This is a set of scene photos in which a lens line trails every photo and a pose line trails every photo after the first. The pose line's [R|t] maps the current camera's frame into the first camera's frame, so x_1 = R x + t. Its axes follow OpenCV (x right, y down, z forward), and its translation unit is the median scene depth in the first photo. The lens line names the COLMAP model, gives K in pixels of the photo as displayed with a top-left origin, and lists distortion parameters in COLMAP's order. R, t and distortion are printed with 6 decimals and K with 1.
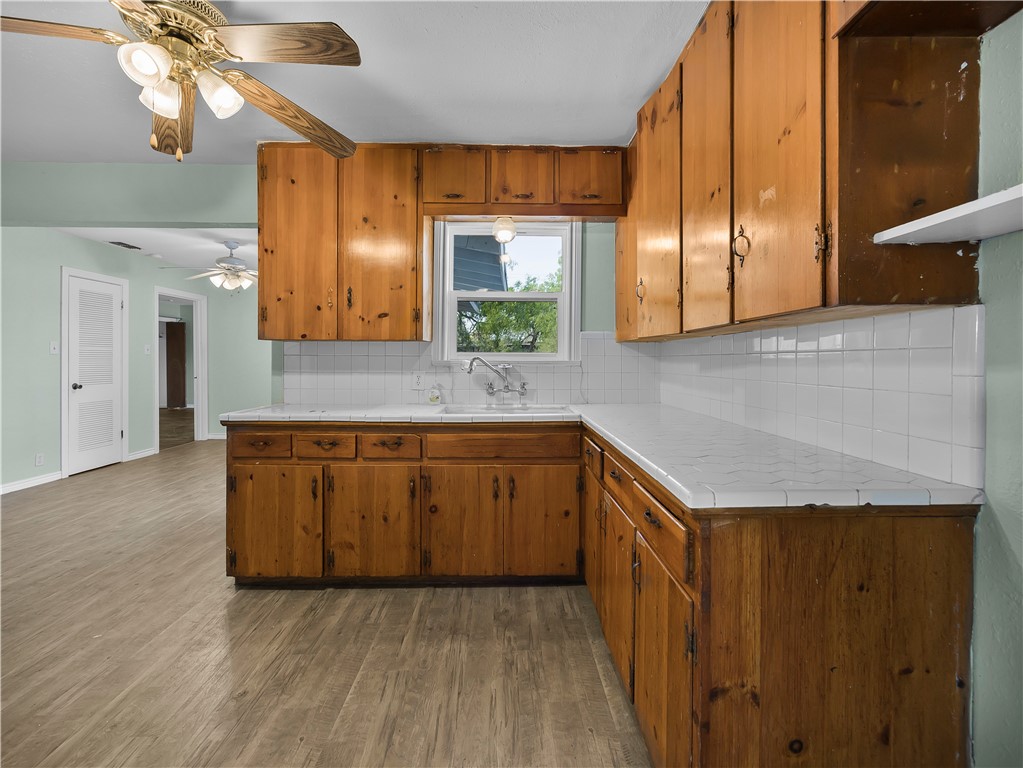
lens RADIAL K [[450.0, 0, 517.1], [0, 450.0, 364.5], [0, 0, 1]] dist [-0.001574, 0.000259]
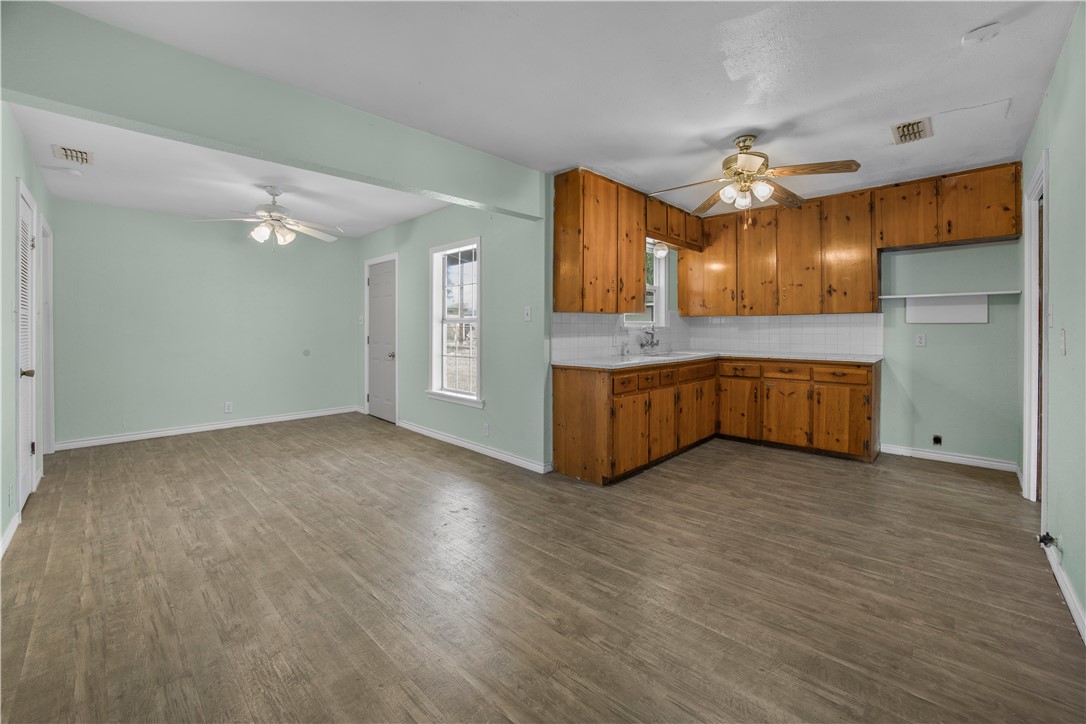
lens RADIAL K [[435.1, 0, 565.2], [0, 435.1, 329.0], [0, 0, 1]] dist [-0.042882, 0.013049]
pose [[0.694043, -0.007869, 0.719891, -1.730629], [0.009772, 0.999951, 0.001509, -0.006669], [-0.719868, 0.005988, 0.694086, 0.140922]]
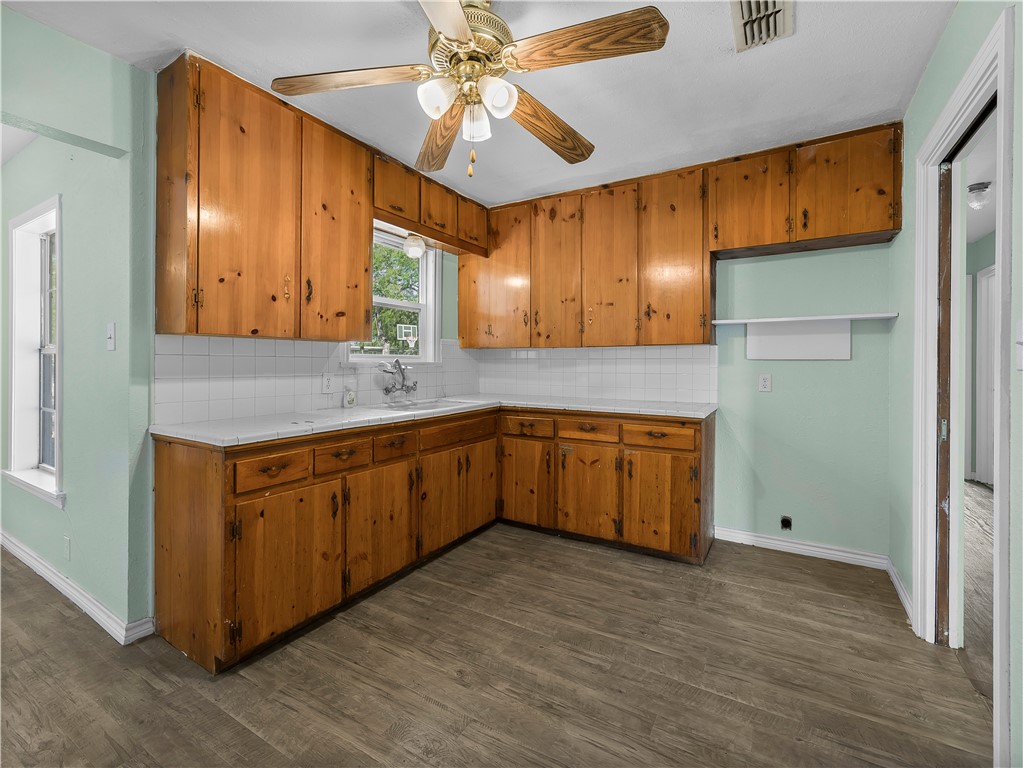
lens RADIAL K [[450.0, 0, 517.1], [0, 450.0, 364.5], [0, 0, 1]] dist [-0.001574, 0.000259]
pose [[0.529020, -0.005526, 0.848591, -1.005909], [0.005113, 0.999981, 0.003325, -0.006337], [-0.848594, 0.002580, 0.529039, 0.216242]]
